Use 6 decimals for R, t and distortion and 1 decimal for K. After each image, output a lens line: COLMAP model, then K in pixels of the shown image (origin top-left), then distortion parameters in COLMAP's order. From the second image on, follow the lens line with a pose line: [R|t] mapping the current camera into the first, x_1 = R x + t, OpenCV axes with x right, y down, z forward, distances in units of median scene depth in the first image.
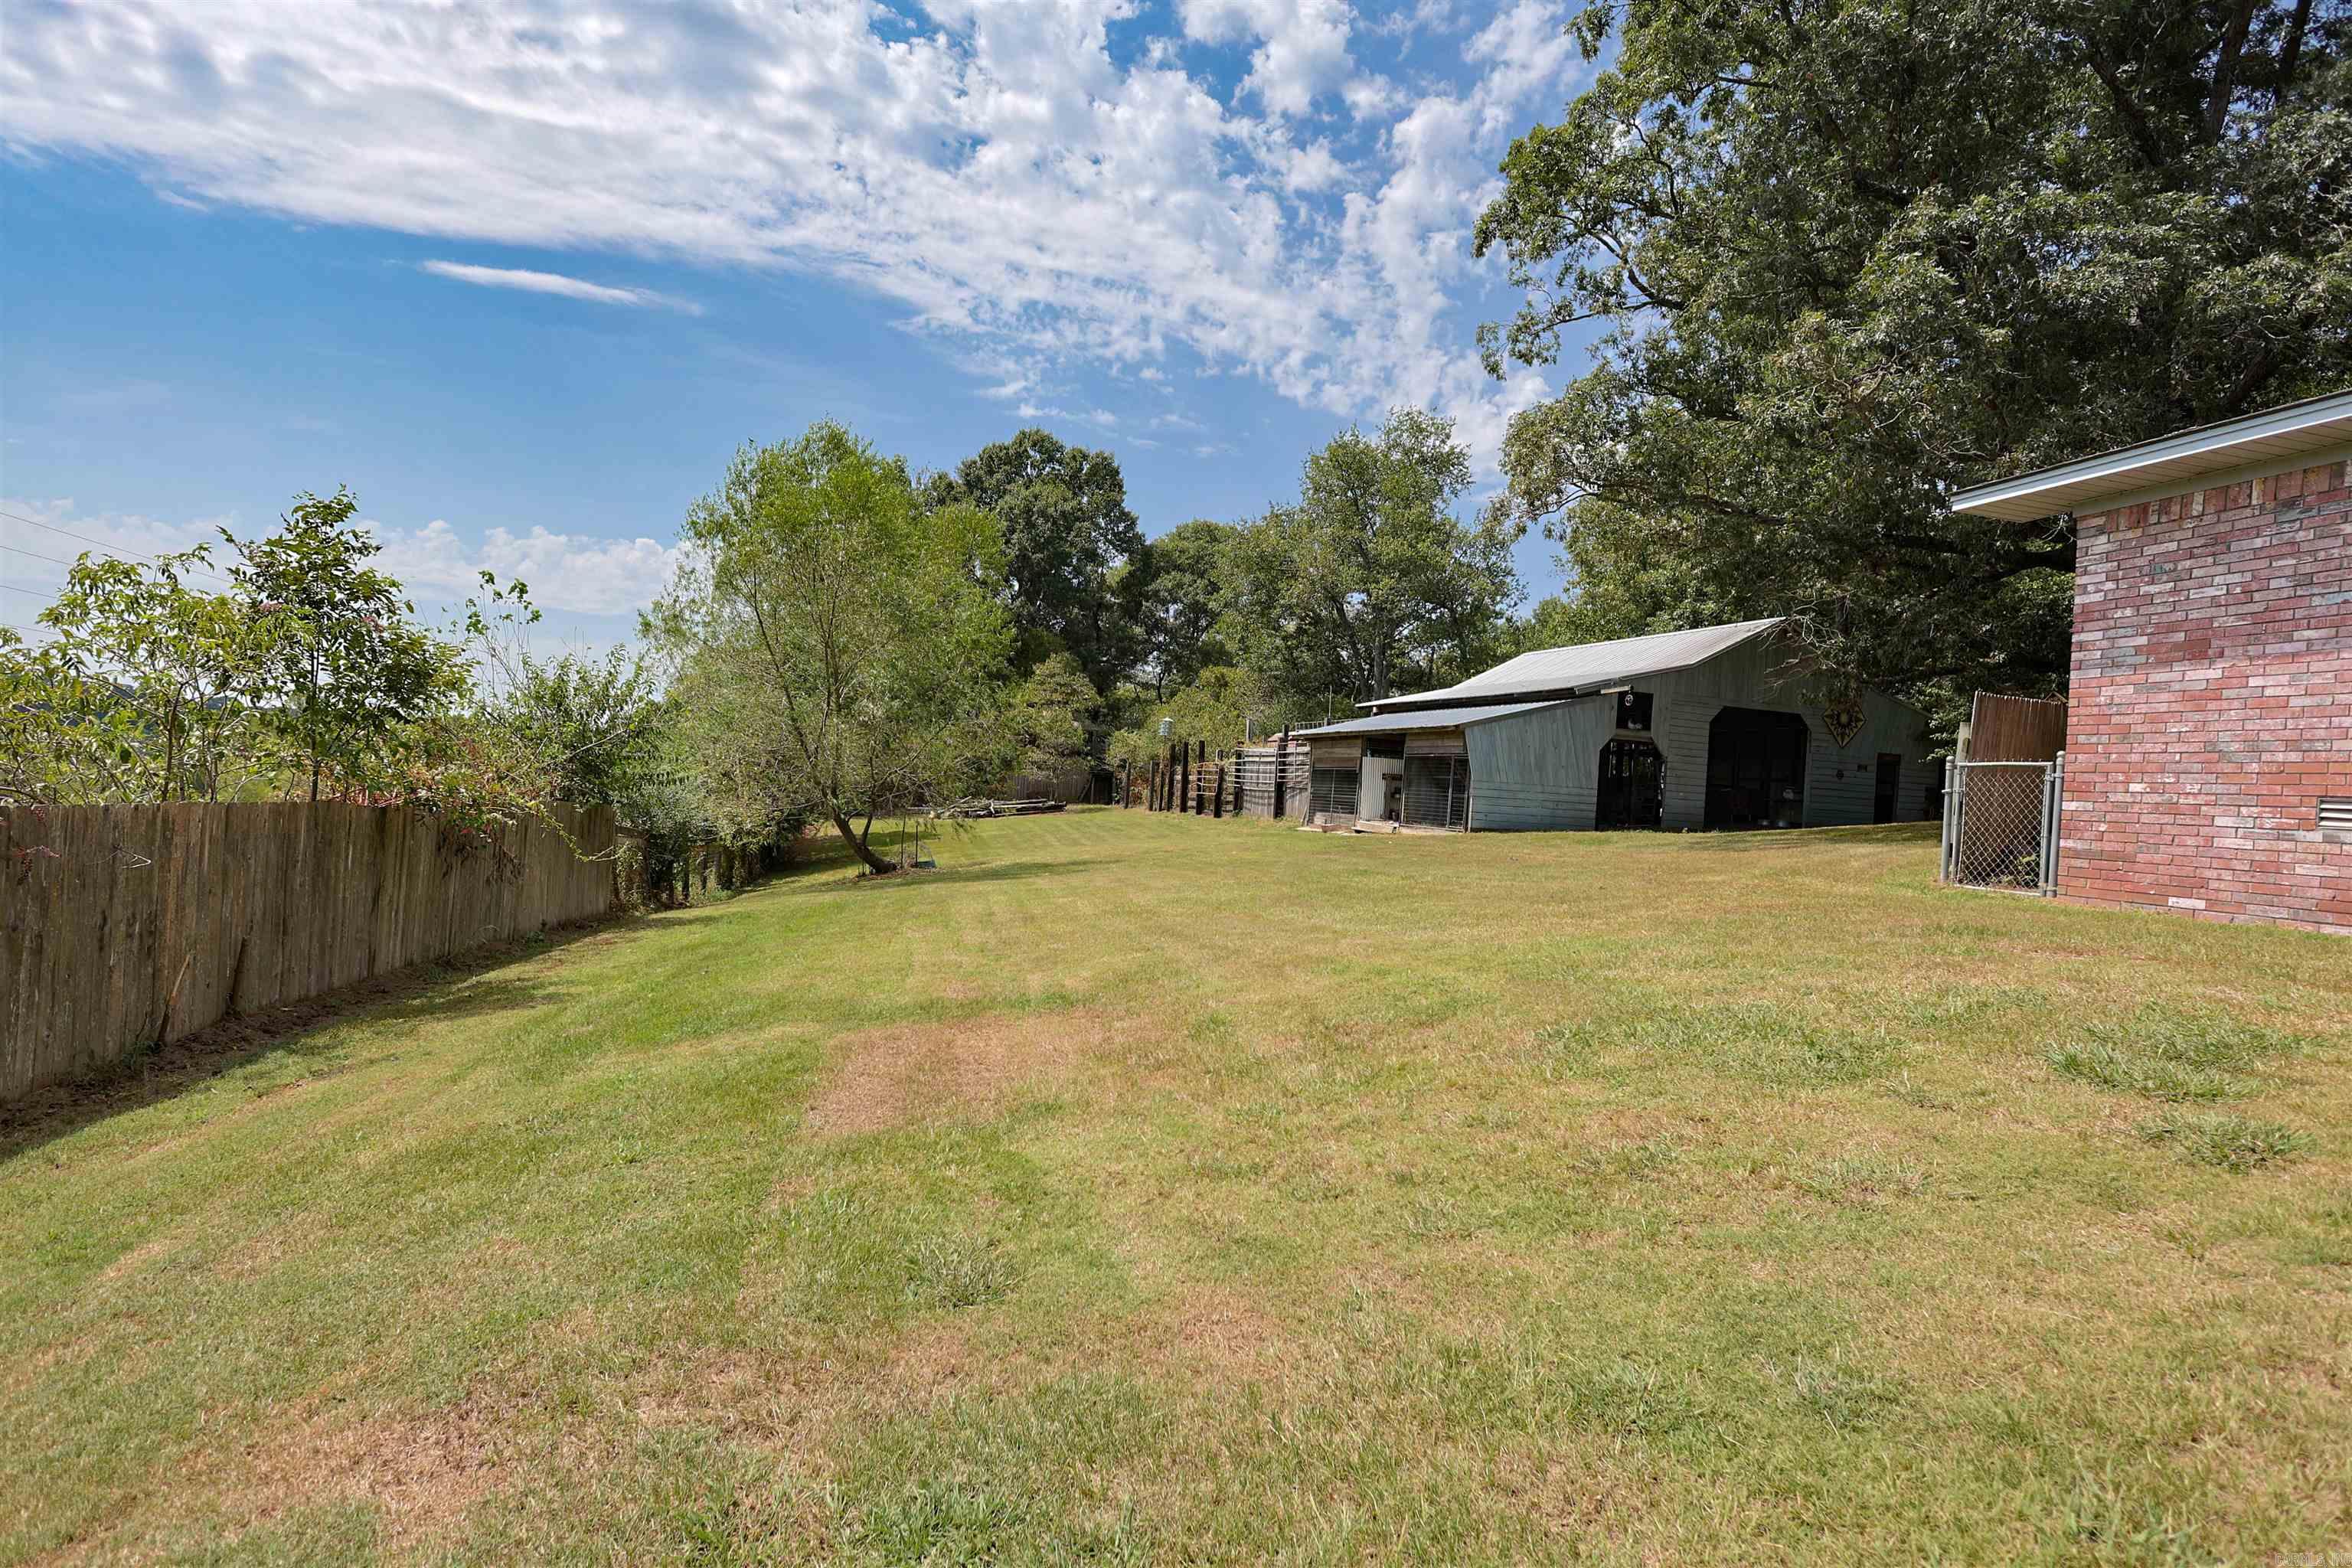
lens RADIAL K [[1145.0, 0, 1176.0], [0, 1145.0, 784.0], [0, 0, 1]] dist [0.004588, 0.000391]
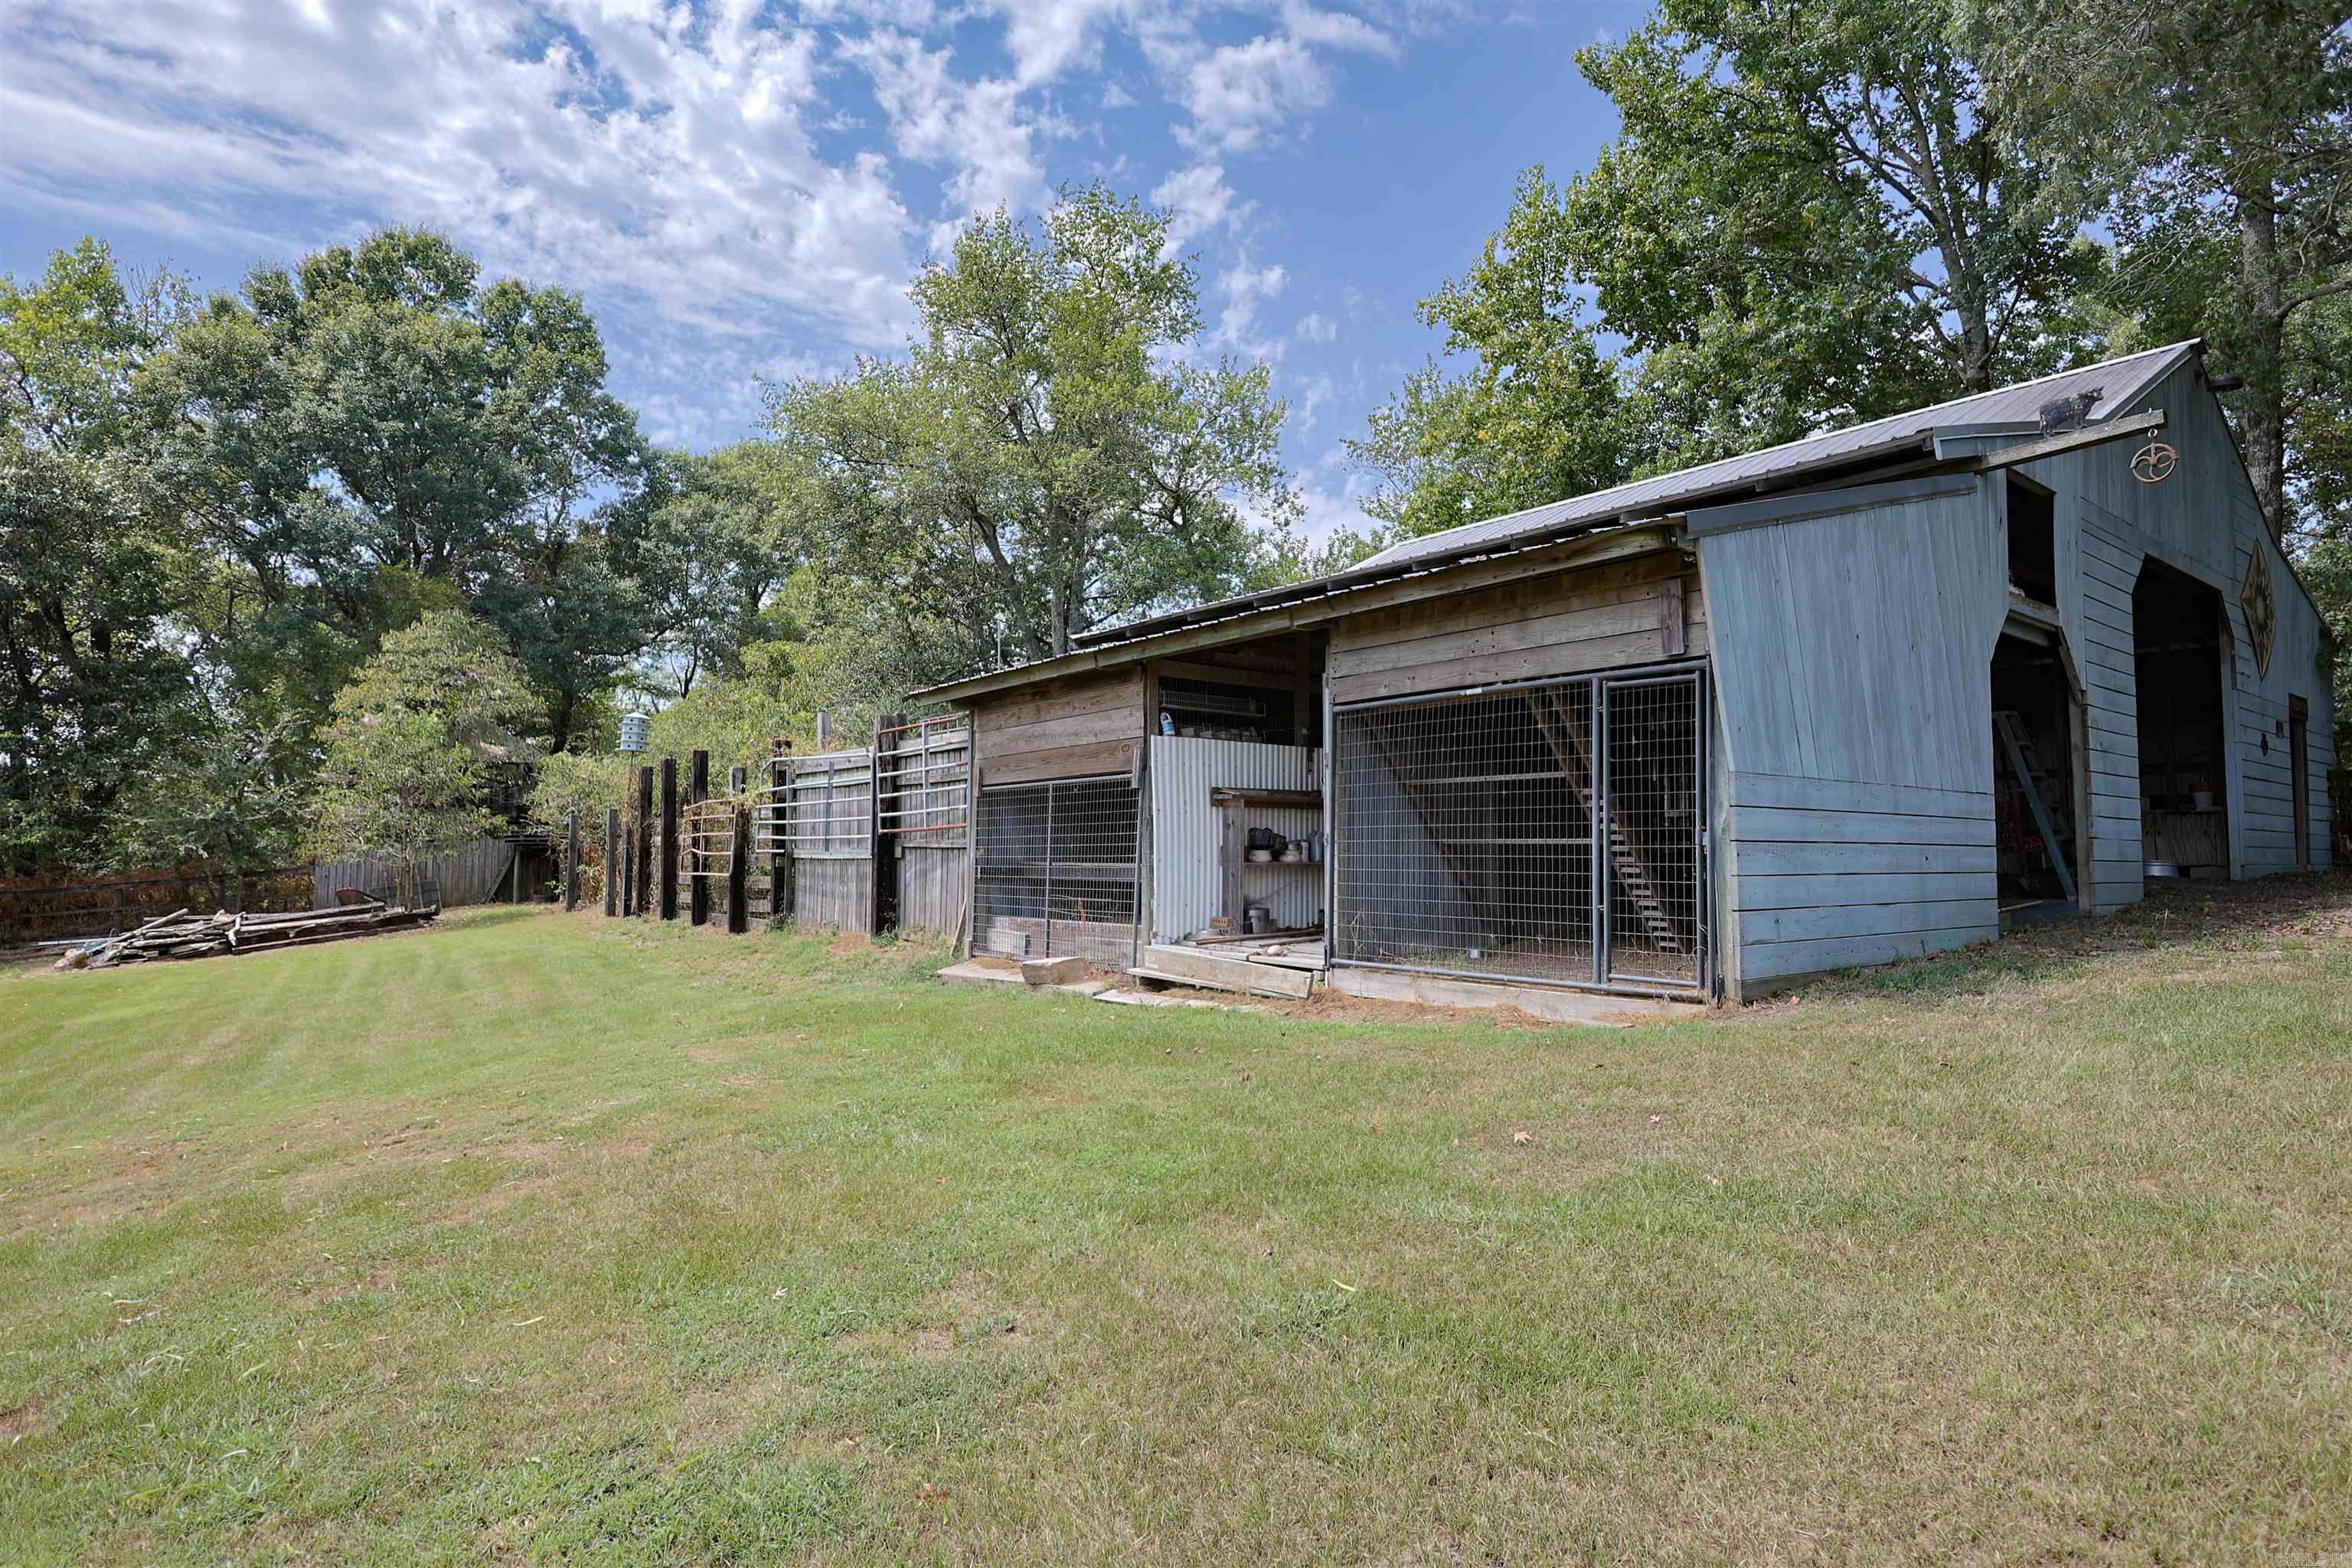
lens RADIAL K [[1245.9, 0, 1220.5], [0, 1245.9, 785.4], [0, 0, 1]] dist [-0.000705, -0.000877]
pose [[0.941550, -0.039996, 0.334491, 0.037957], [0.054523, 0.997928, -0.034152, 0.001212], [-0.332432, 0.050393, 0.941780, 0.378862]]
